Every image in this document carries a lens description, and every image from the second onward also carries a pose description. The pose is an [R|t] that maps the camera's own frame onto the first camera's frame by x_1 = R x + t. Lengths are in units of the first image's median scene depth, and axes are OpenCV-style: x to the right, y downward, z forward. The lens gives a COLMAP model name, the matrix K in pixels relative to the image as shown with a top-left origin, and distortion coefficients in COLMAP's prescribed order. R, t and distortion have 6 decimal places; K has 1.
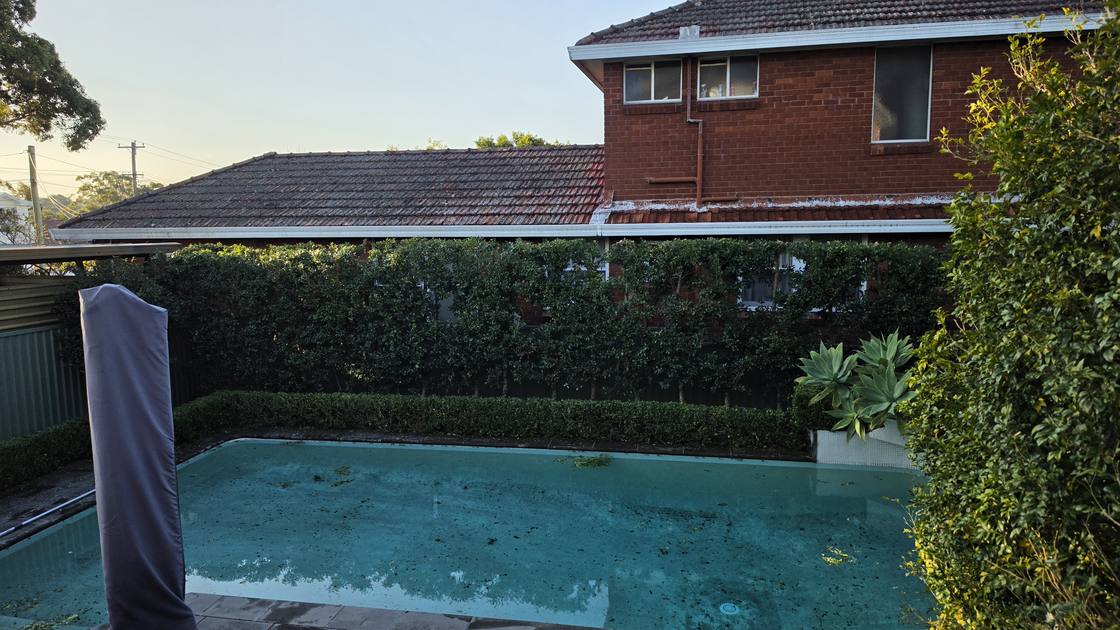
lens RADIAL K [[743.0, 0, 559.6], [0, 743.0, 317.3], [0, 0, 1]] dist [0.044998, -0.011418]
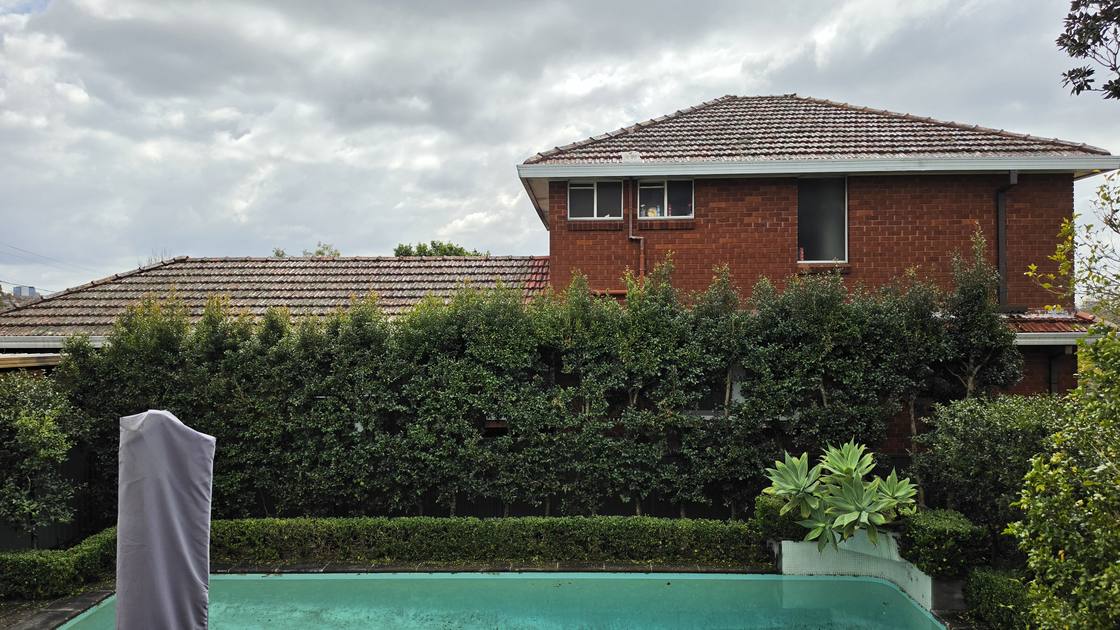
lens RADIAL K [[743.0, 0, 560.3], [0, 743.0, 311.4], [0, 0, 1]] dist [0.044998, -0.011418]
pose [[0.986091, 0.012365, 0.165743, -0.104666], [0.012499, 0.988887, -0.148140, -0.008025], [-0.165733, 0.148151, 0.974979, 0.015249]]
